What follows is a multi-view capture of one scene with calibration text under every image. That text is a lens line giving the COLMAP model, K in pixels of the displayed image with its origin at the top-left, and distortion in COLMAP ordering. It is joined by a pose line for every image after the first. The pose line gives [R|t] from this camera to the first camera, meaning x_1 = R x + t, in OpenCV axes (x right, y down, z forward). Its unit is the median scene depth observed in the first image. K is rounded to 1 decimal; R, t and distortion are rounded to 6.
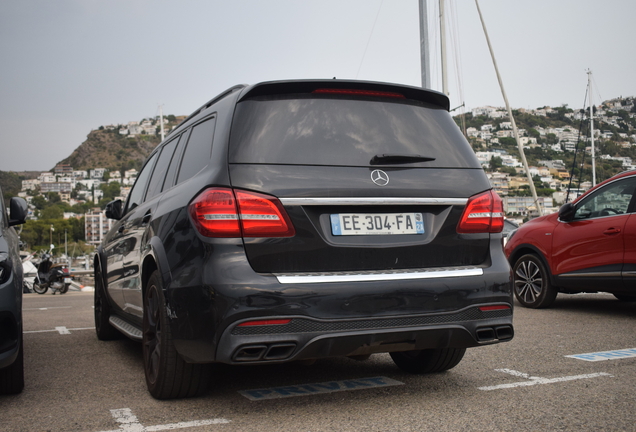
lens RADIAL K [[950.3, 0, 317.8], [0, 950.3, 216.1], [0, 0, 1]] dist [-0.091002, 0.000000]
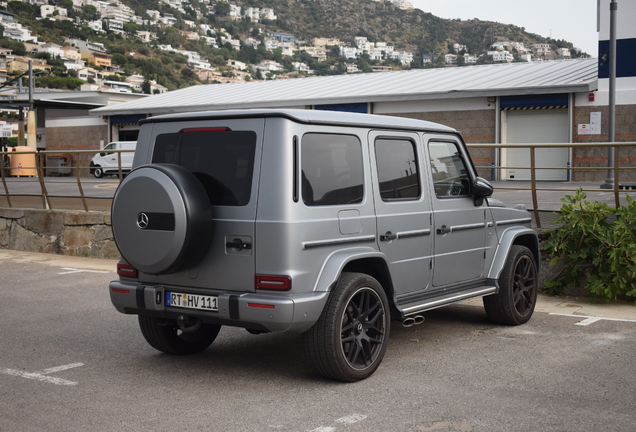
lens RADIAL K [[950.3, 0, 318.1], [0, 950.3, 216.1], [0, 0, 1]] dist [-0.091002, 0.000000]
pose [[0.891700, 0.020786, 0.452150, 0.092791], [-0.059799, 0.995599, 0.072162, 0.005432], [-0.448660, -0.091386, 0.889018, 0.317103]]
